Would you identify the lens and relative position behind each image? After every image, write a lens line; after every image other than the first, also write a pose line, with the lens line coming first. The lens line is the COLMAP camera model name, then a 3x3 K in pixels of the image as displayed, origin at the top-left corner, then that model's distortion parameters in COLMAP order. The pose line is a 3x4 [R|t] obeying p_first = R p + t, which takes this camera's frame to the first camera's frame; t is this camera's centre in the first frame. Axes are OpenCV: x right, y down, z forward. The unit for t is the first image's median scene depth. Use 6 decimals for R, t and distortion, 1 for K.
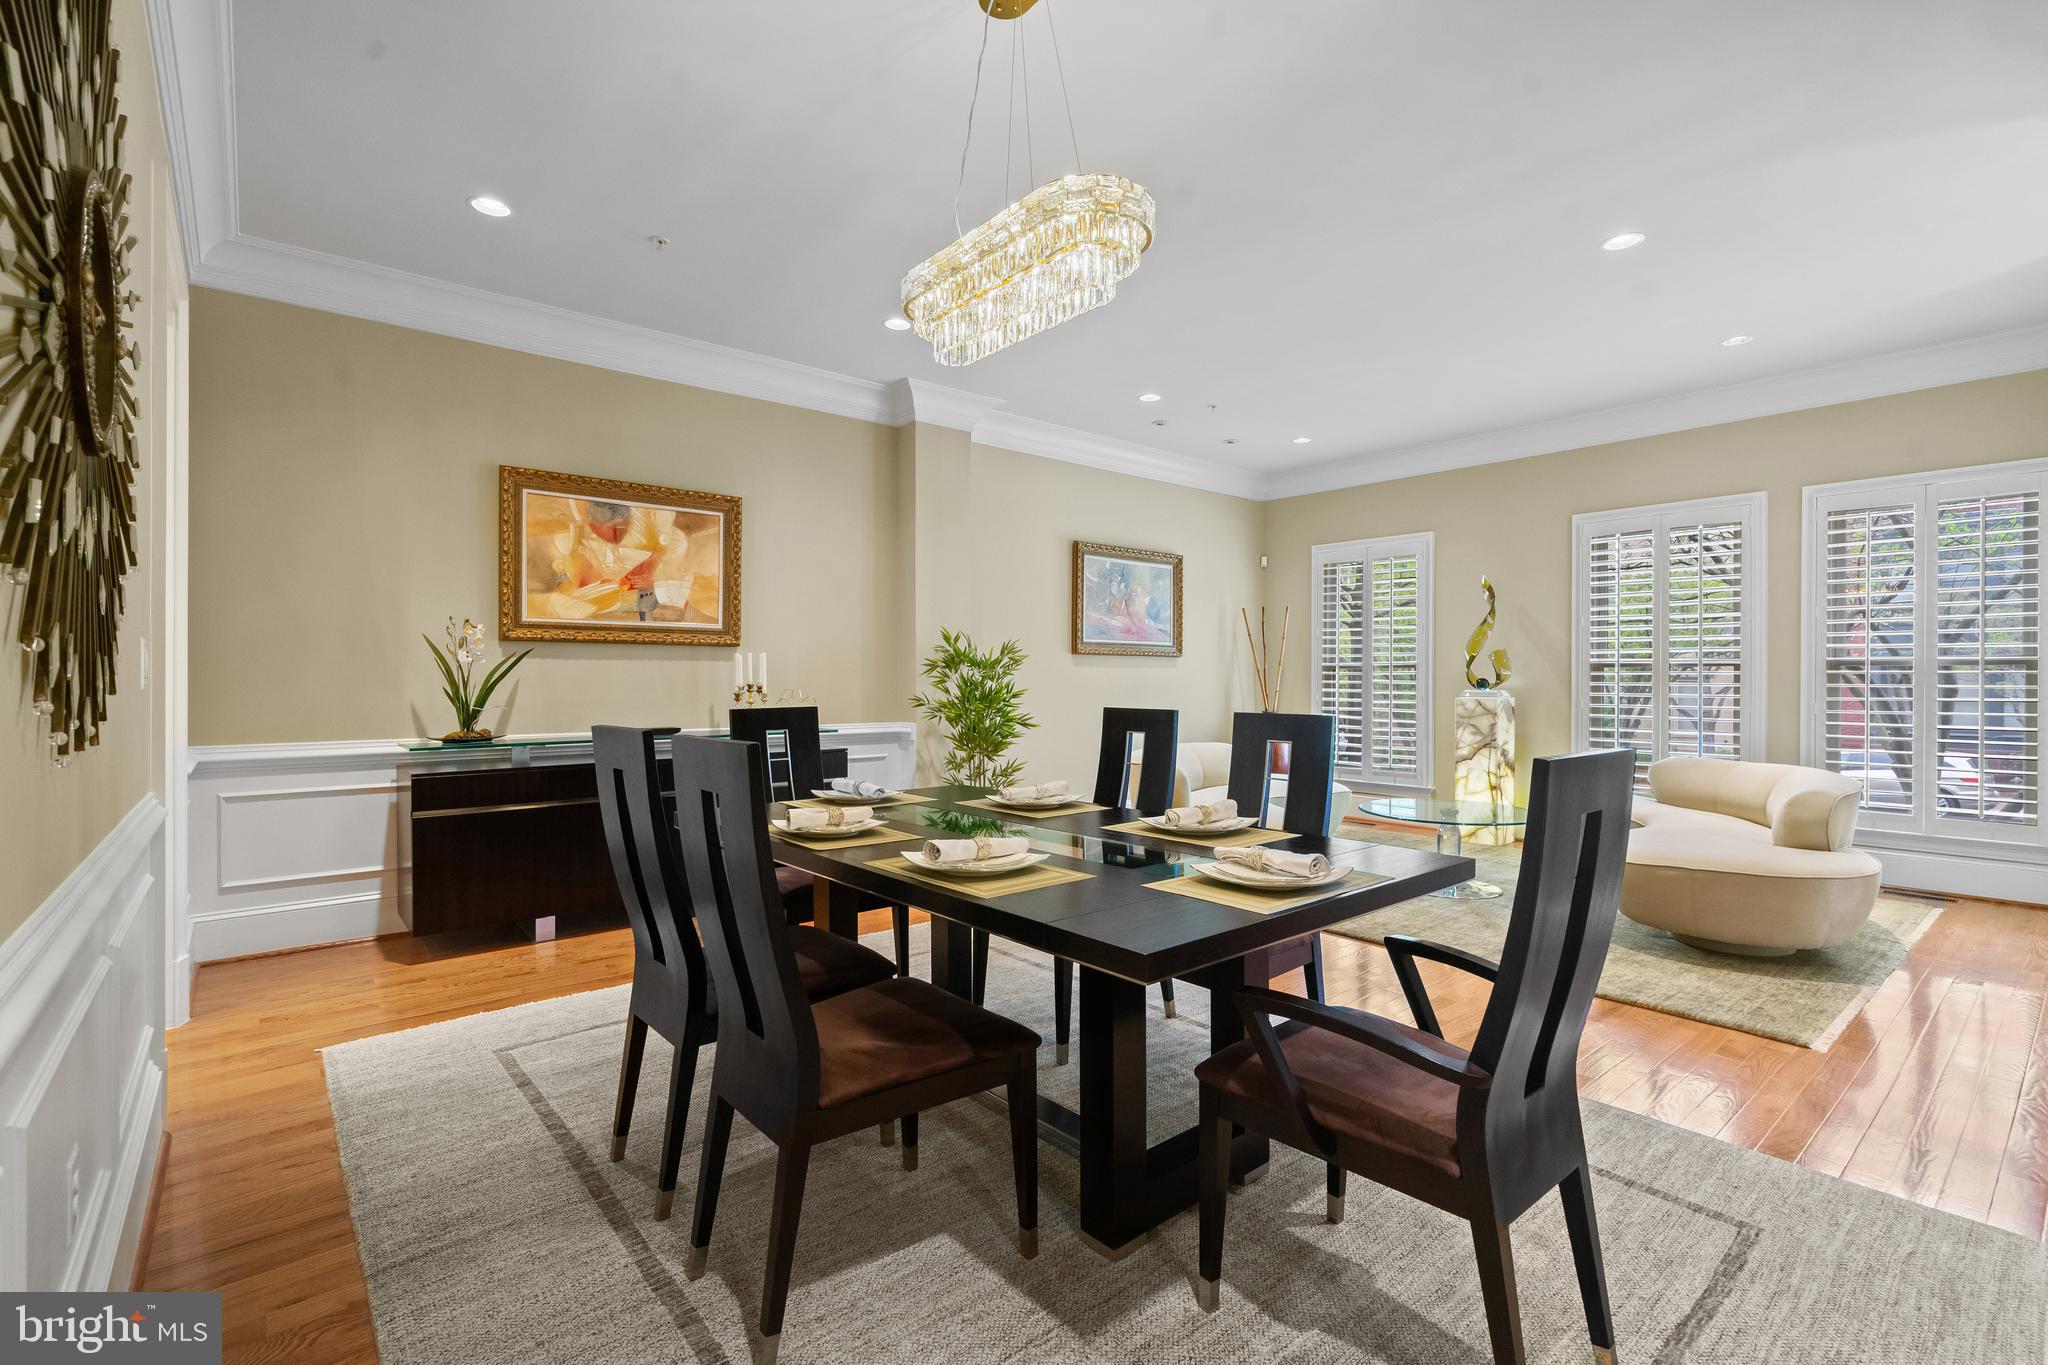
lens RADIAL K [[933.3, 0, 1024.0], [0, 933.3, 682.5], [0, 0, 1]] dist [0.002415, 0.001381]
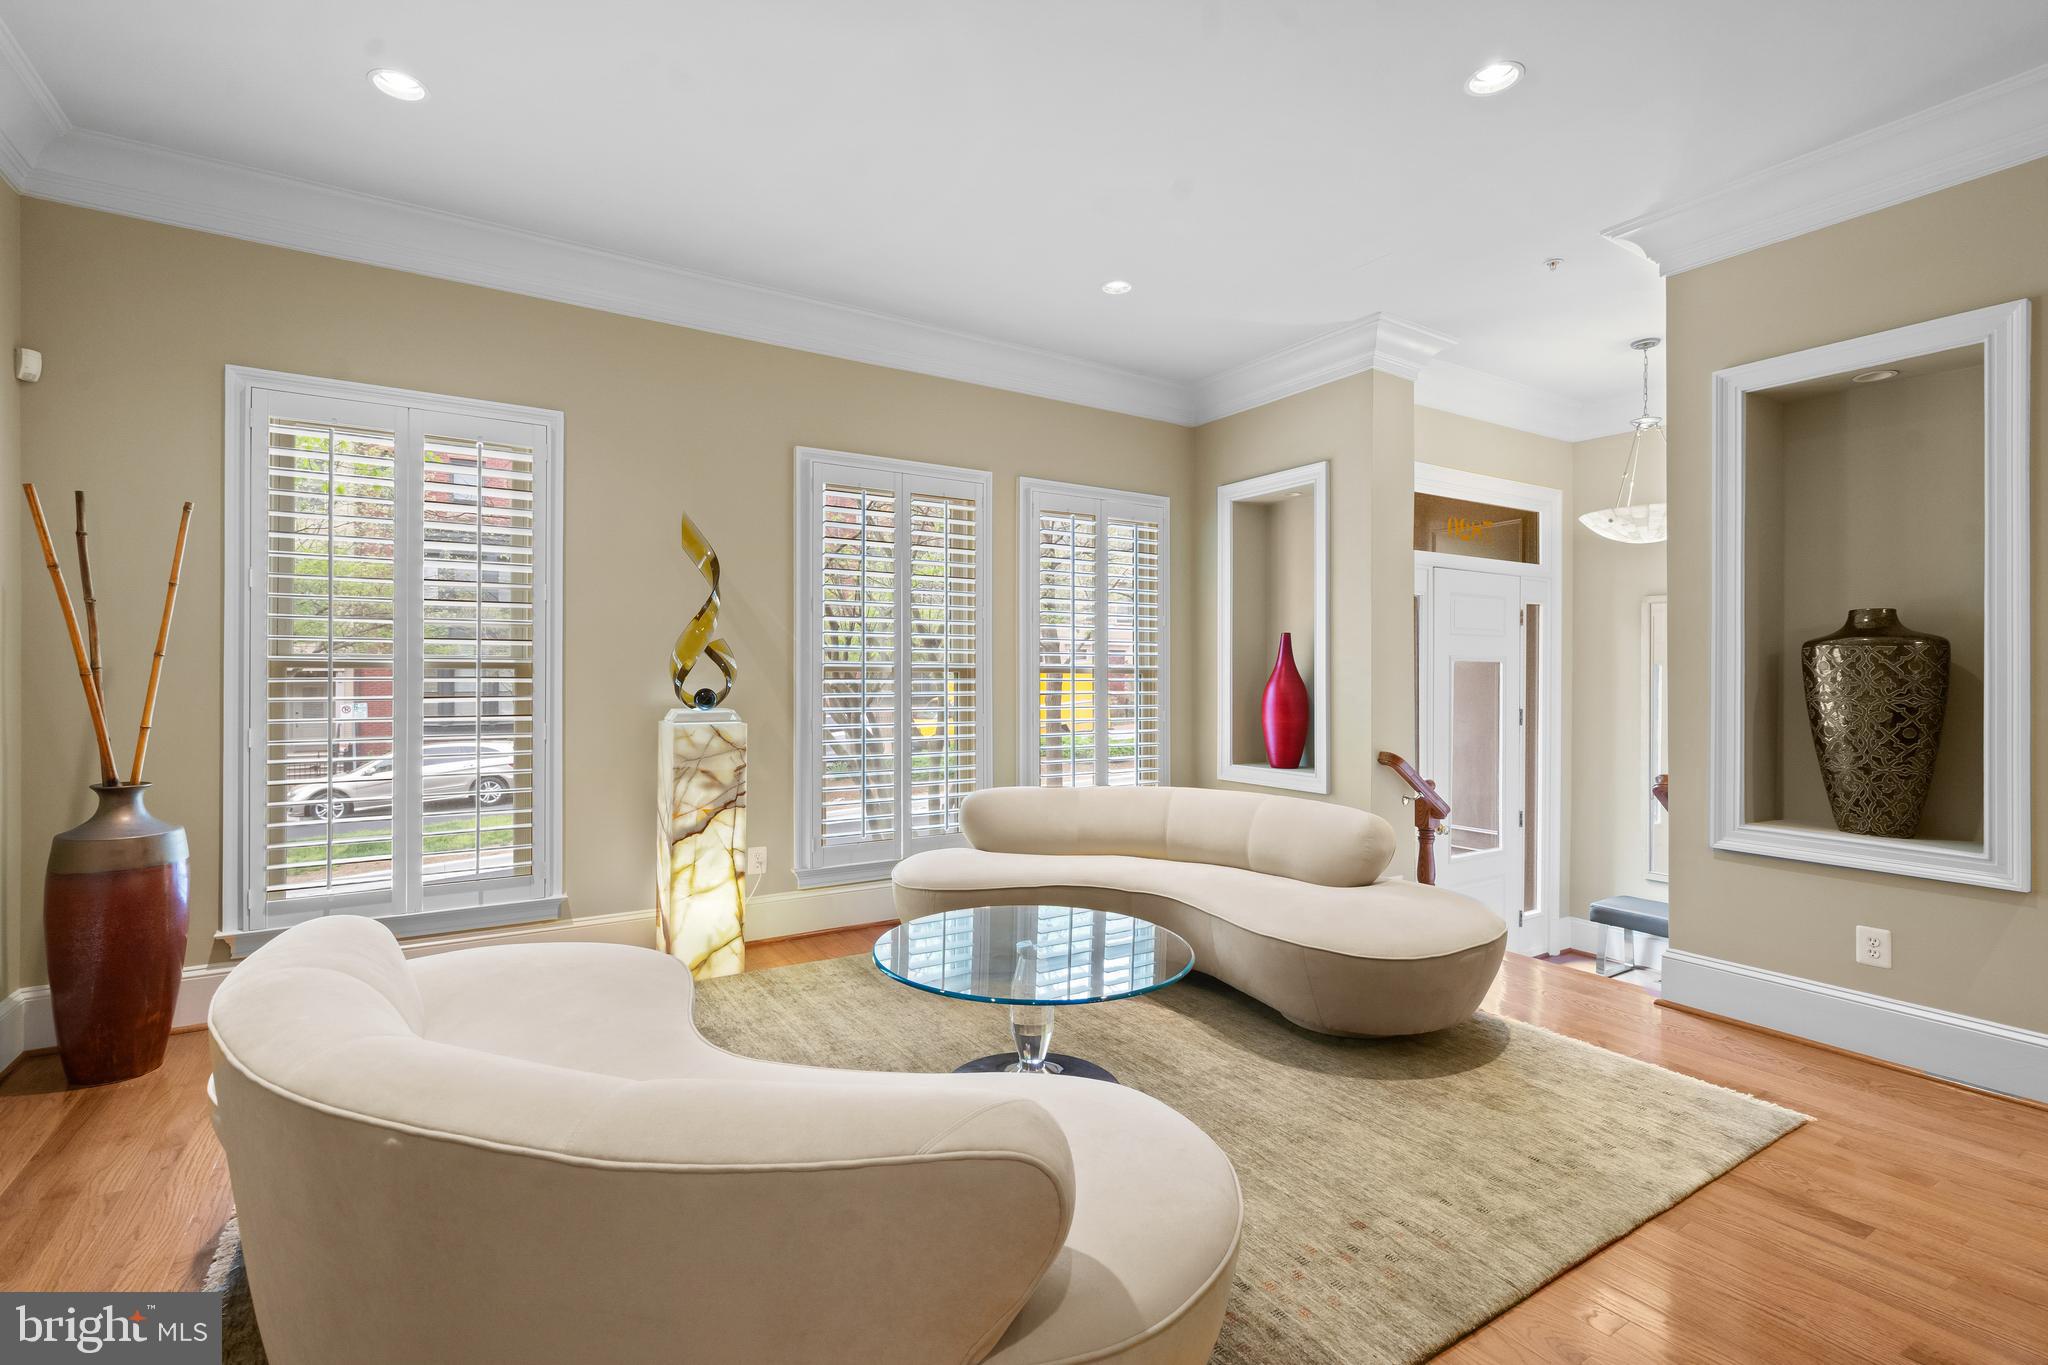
lens RADIAL K [[931.8, 0, 1022.0], [0, 931.8, 675.8], [0, 0, 1]] dist [-0.000386, 0.001065]
pose [[0.131666, -0.001774, 0.991293, -0.077214], [0.000725, 0.999998, 0.001693, -0.018488], [-0.991294, 0.000495, 0.131667, 0.967722]]
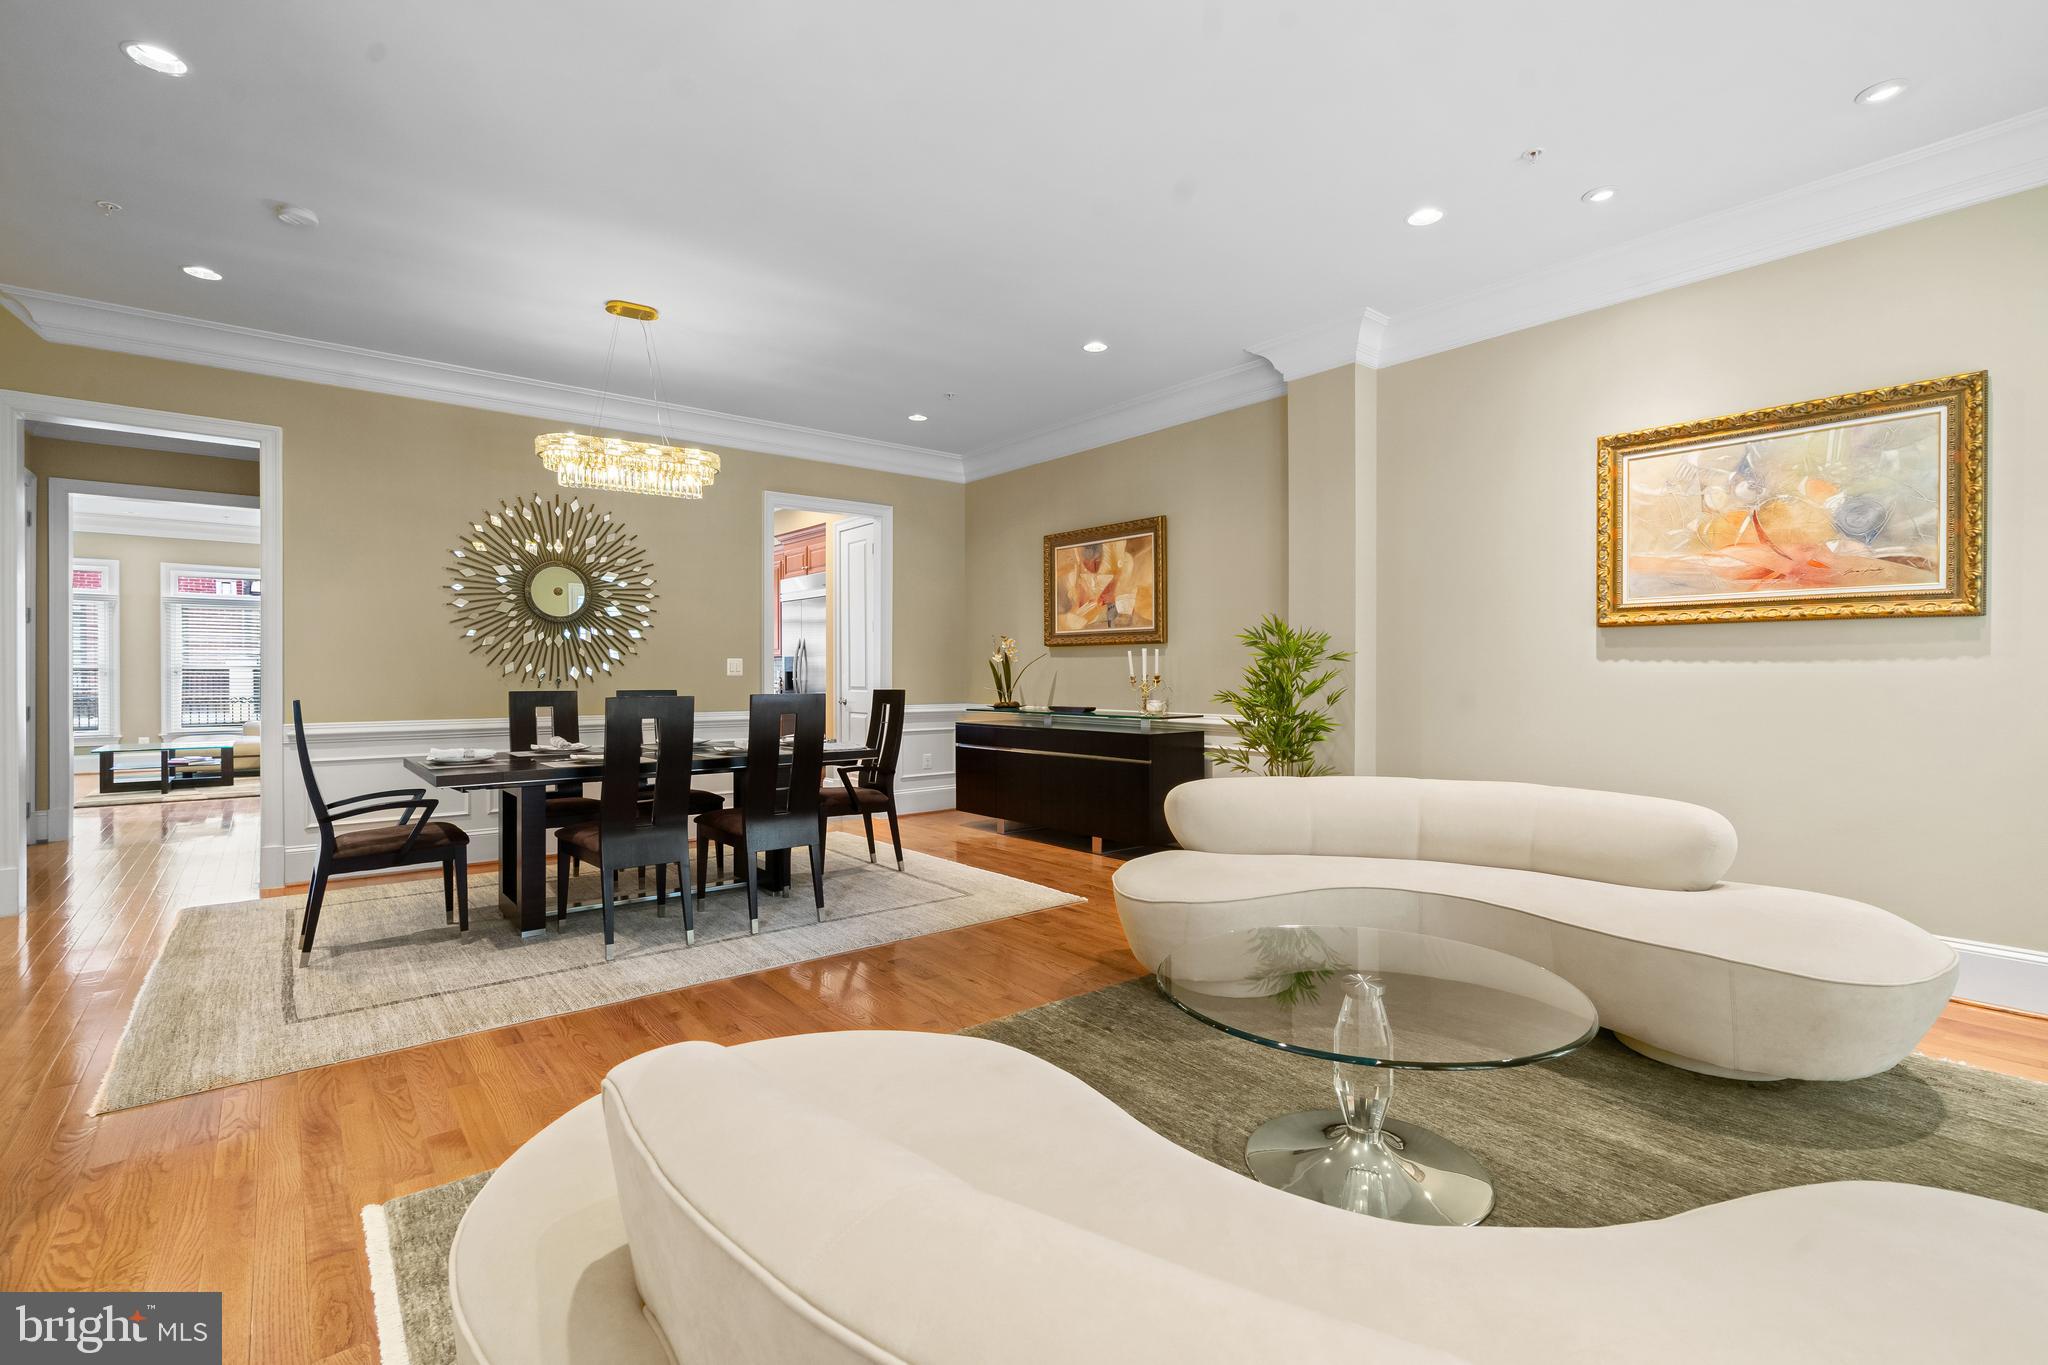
lens RADIAL K [[931.8, 0, 1022.0], [0, 931.8, 675.8], [0, 0, 1]] dist [-0.000386, 0.001065]
pose [[-0.026663, 0.002713, -0.999641, 0.908245], [-0.003135, 0.999991, 0.002798, -0.000096], [0.999640, 0.003208, -0.026654, 0.892579]]
